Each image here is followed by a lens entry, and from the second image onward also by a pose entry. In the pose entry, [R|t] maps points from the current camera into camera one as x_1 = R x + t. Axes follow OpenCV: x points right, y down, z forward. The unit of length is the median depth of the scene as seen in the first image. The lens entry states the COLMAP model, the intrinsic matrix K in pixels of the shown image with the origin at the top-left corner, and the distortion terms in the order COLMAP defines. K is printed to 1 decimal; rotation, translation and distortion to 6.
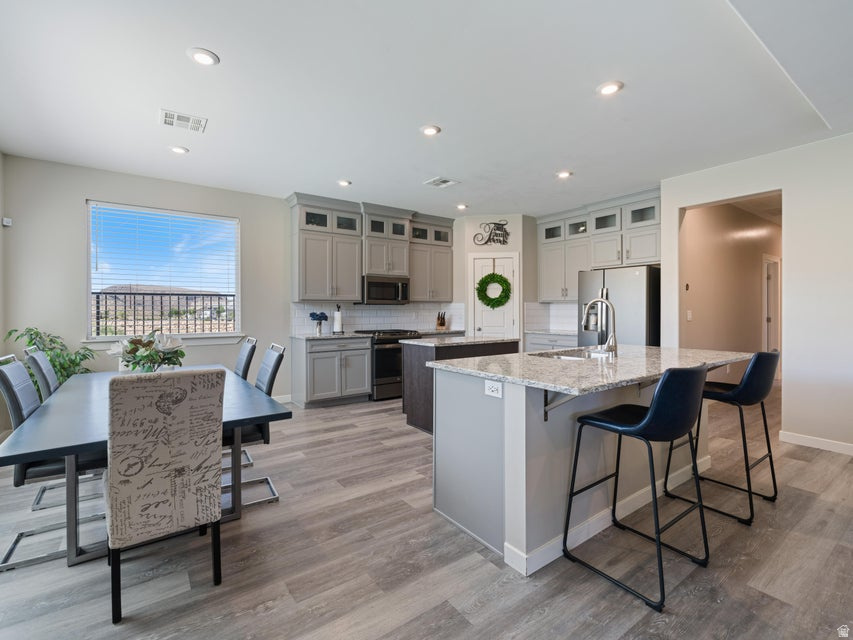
lens RADIAL K [[393.5, 0, 424.4], [0, 393.5, 314.6], [0, 0, 1]] dist [0.003180, 0.000067]
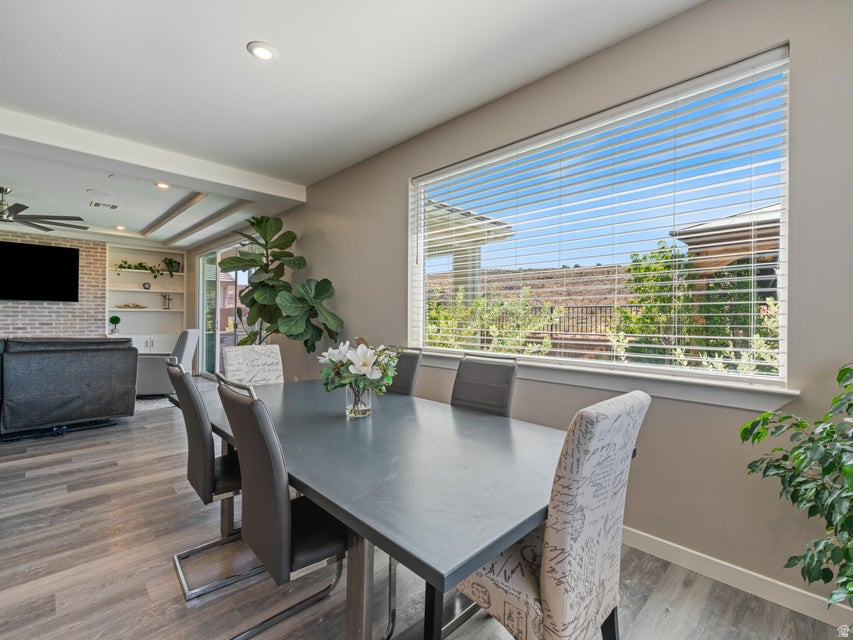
lens RADIAL K [[377.7, 0, 426.5], [0, 377.7, 320.0], [0, 0, 1]] dist [-0.000876, -0.000180]
pose [[-0.984612, -0.003346, -0.174721, -0.333765], [-0.007197, 0.999745, 0.021409, -0.005012], [0.174605, 0.022337, -0.984385, 0.829508]]
